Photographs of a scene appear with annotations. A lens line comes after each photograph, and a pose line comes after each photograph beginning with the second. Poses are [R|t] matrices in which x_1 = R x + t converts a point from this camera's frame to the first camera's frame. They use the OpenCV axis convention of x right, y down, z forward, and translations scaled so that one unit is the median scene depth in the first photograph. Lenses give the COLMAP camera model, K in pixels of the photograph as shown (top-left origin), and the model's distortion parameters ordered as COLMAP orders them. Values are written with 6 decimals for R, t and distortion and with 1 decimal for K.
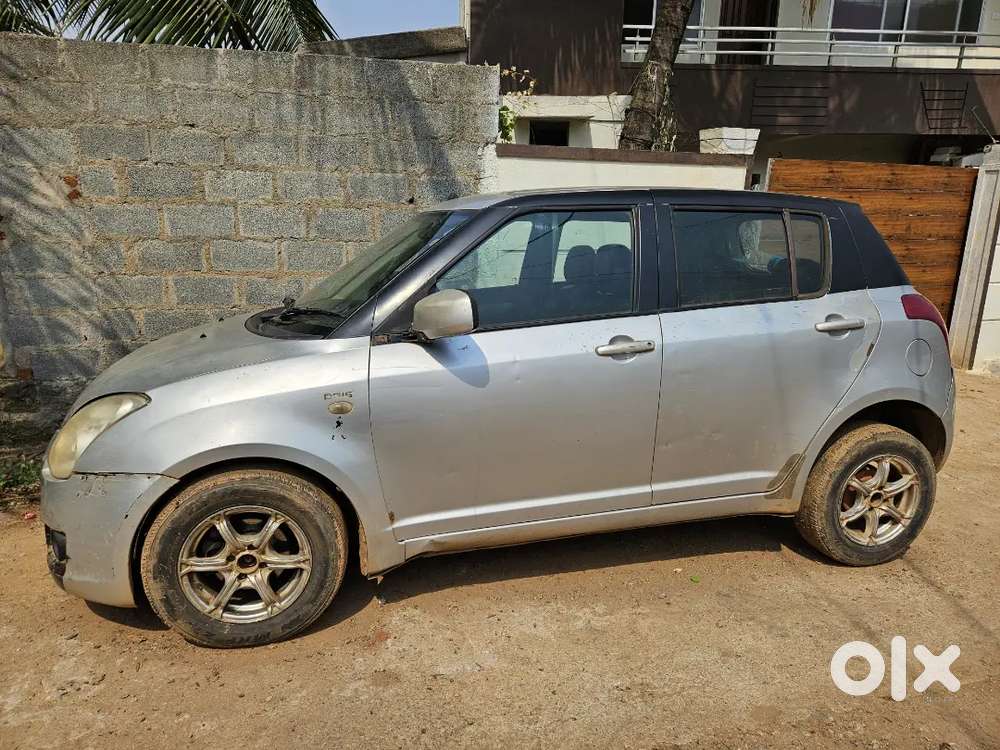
lens RADIAL K [[673.6, 0, 498.8], [0, 673.6, 374.5], [0, 0, 1]] dist [0.079960, -0.072233]
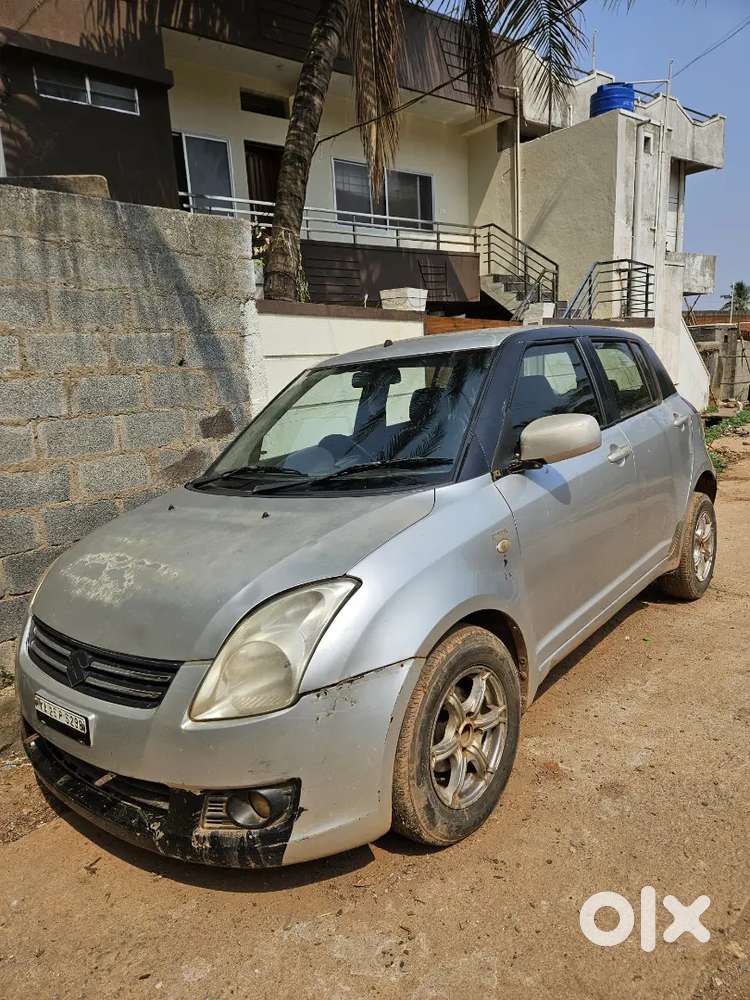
lens RADIAL K [[673.6, 0, 380.5], [0, 673.6, 504.3], [0, 0, 1]] dist [0.079960, -0.072233]
pose [[0.806489, -0.176081, 0.564421, -0.713916], [0.208968, 0.977901, 0.006484, -0.041007], [-0.553089, 0.112717, 0.825462, 0.221508]]
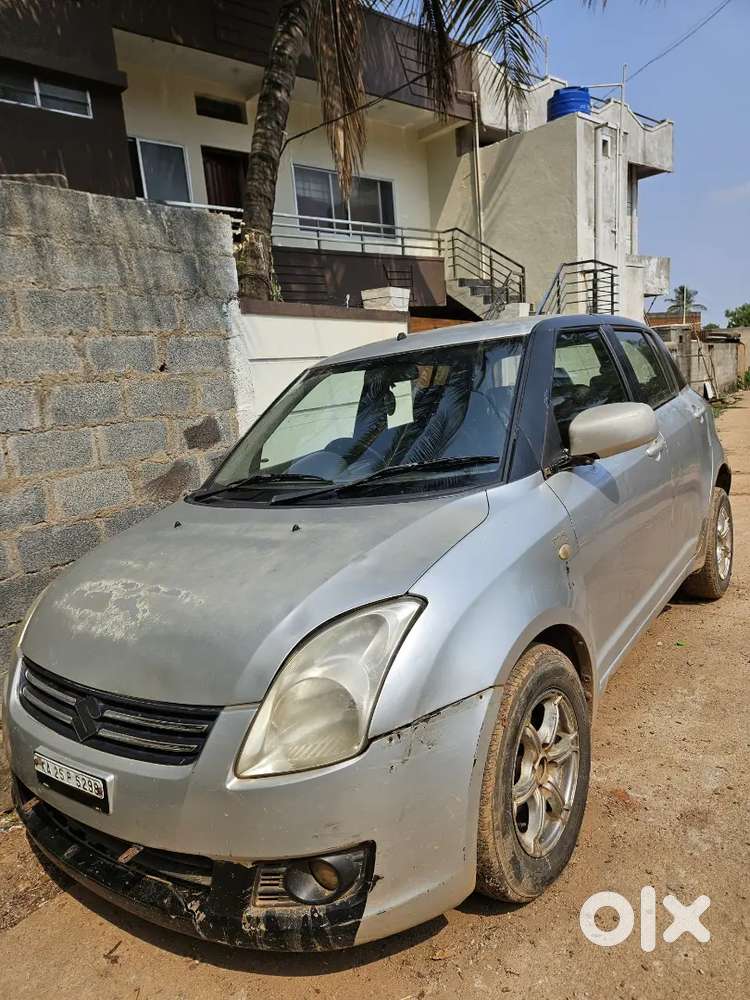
lens RADIAL K [[673.6, 0, 380.5], [0, 673.6, 504.3], [0, 0, 1]] dist [0.079960, -0.072233]
pose [[0.765194, -0.198915, 0.612300, -0.728897], [0.247836, 0.968789, 0.005005, -0.056205], [-0.594185, 0.147920, 0.790610, 0.342993]]
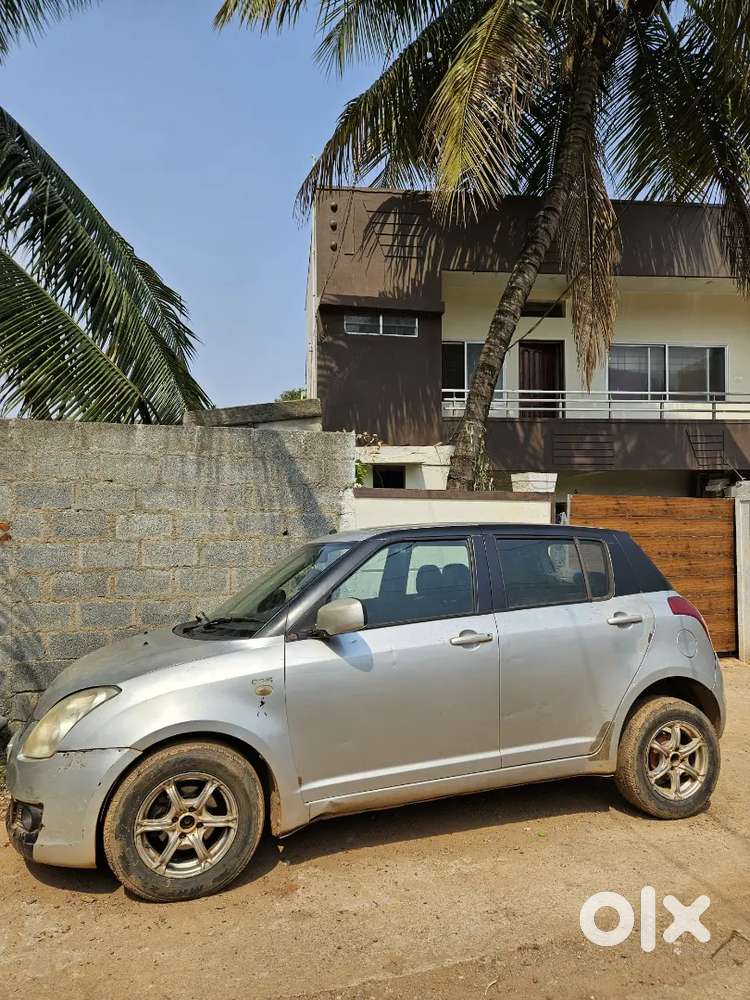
lens RADIAL K [[673.6, 0, 380.5], [0, 673.6, 504.3], [0, 0, 1]] dist [0.079960, -0.072233]
pose [[0.996934, -0.018699, 0.075975, -0.077817], [0.039091, 0.960180, -0.276634, 0.058965], [-0.067777, 0.278756, 0.957967, -0.305331]]
